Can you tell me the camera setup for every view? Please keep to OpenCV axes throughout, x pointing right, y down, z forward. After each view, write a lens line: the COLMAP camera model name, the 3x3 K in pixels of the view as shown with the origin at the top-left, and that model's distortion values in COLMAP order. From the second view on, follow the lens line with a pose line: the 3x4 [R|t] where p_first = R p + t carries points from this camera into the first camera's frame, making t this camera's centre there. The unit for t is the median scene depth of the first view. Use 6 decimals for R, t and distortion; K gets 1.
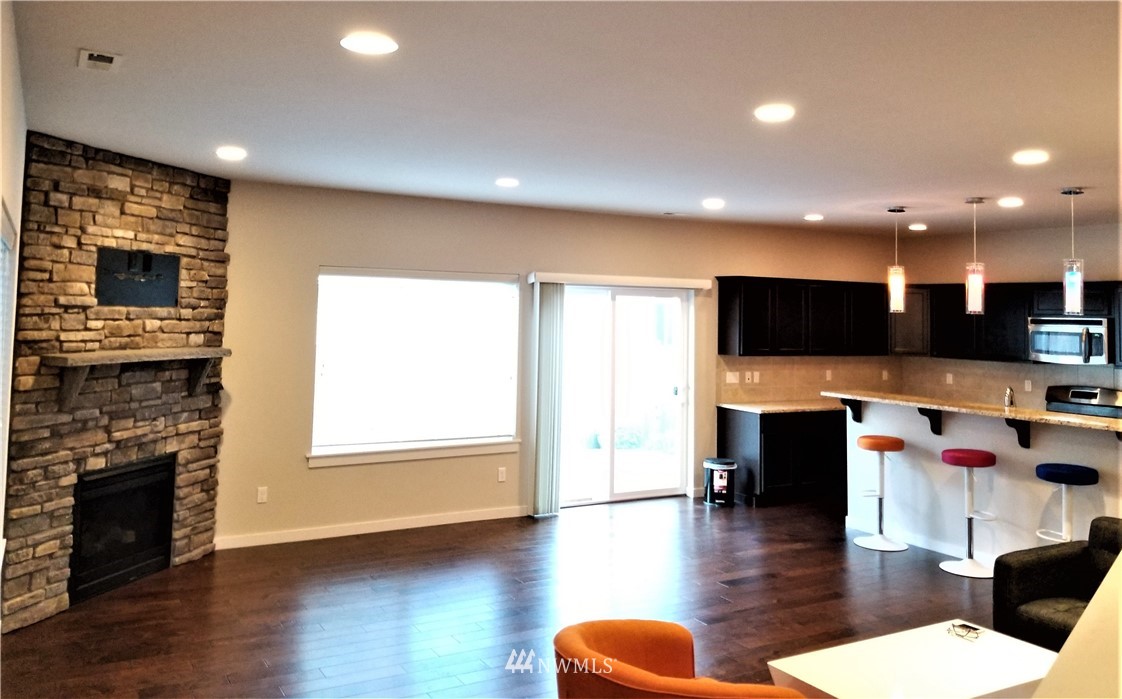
lens RADIAL K [[890.3, 0, 537.1], [0, 890.3, 254.7], [0, 0, 1]] dist [0.053010, -0.083426]
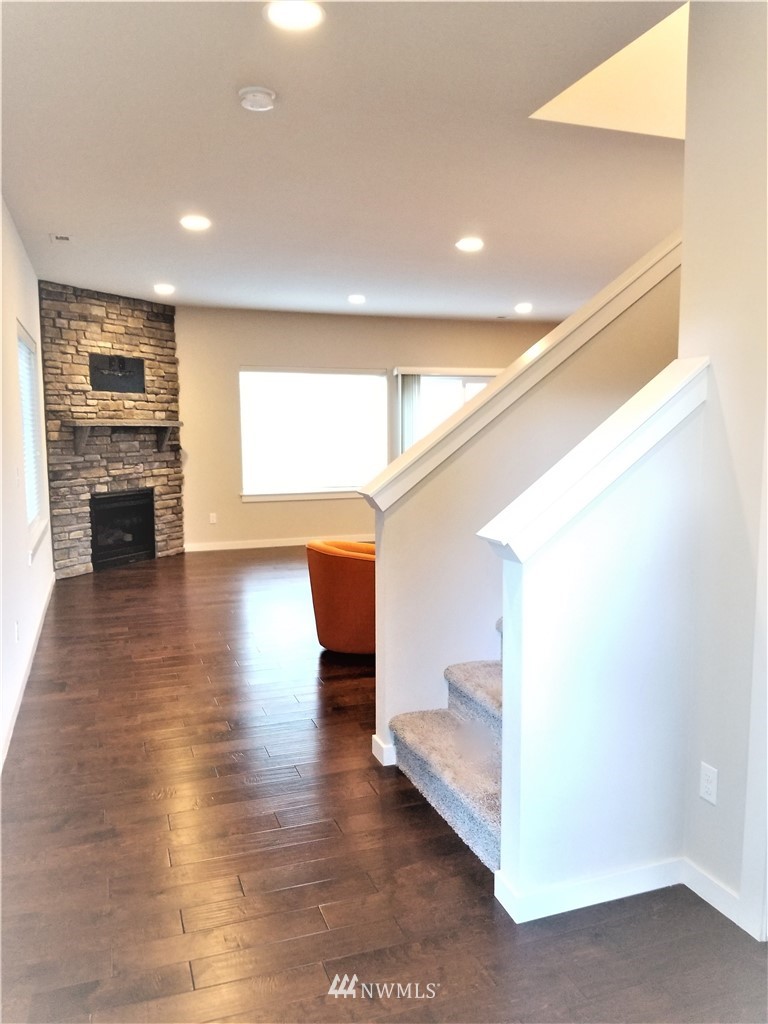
lens RADIAL K [[806.3, 0, 389.9], [0, 806.3, 517.0], [0, 0, 1]] dist [0.065893, -0.118923]
pose [[0.987447, -0.004388, -0.157892, 0.227294], [0.032407, 0.983977, 0.175328, 0.036166], [0.154593, -0.178244, 0.971767, -0.318027]]
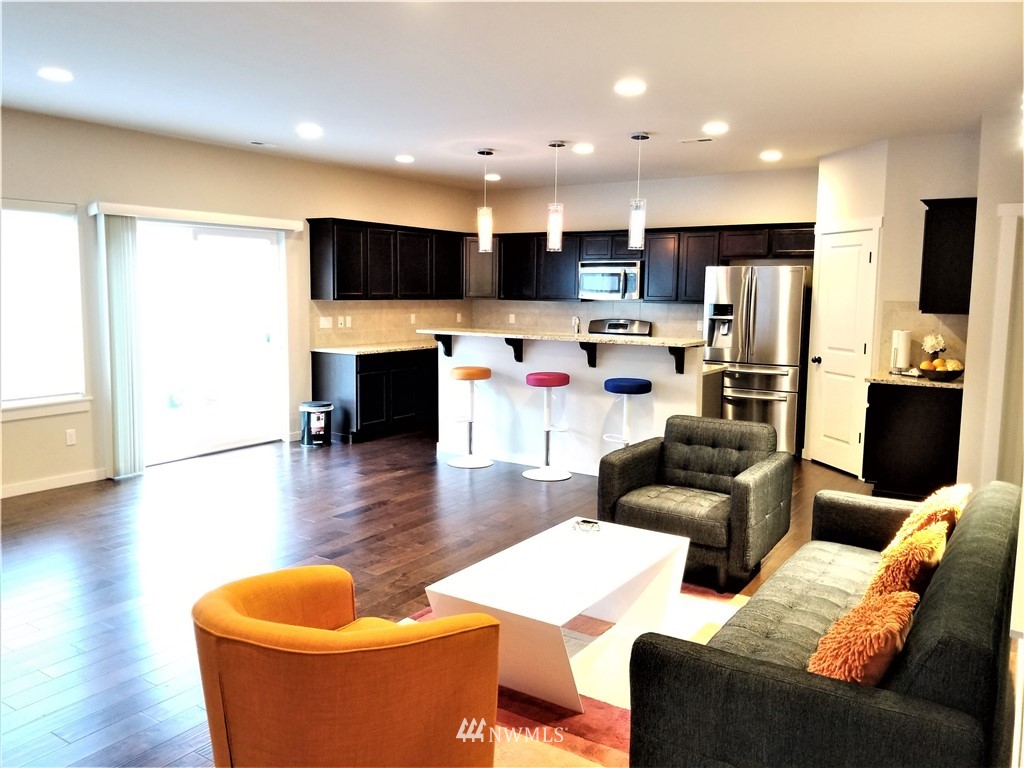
lens RADIAL K [[806.3, 0, 510.7], [0, 806.3, 376.7], [0, 0, 1]] dist [0.065893, -0.118923]
pose [[0.887767, -0.061046, 0.456228, -0.021004], [-0.021875, 0.984451, 0.174290, 0.050173], [-0.459774, -0.164709, 0.872628, 0.147144]]
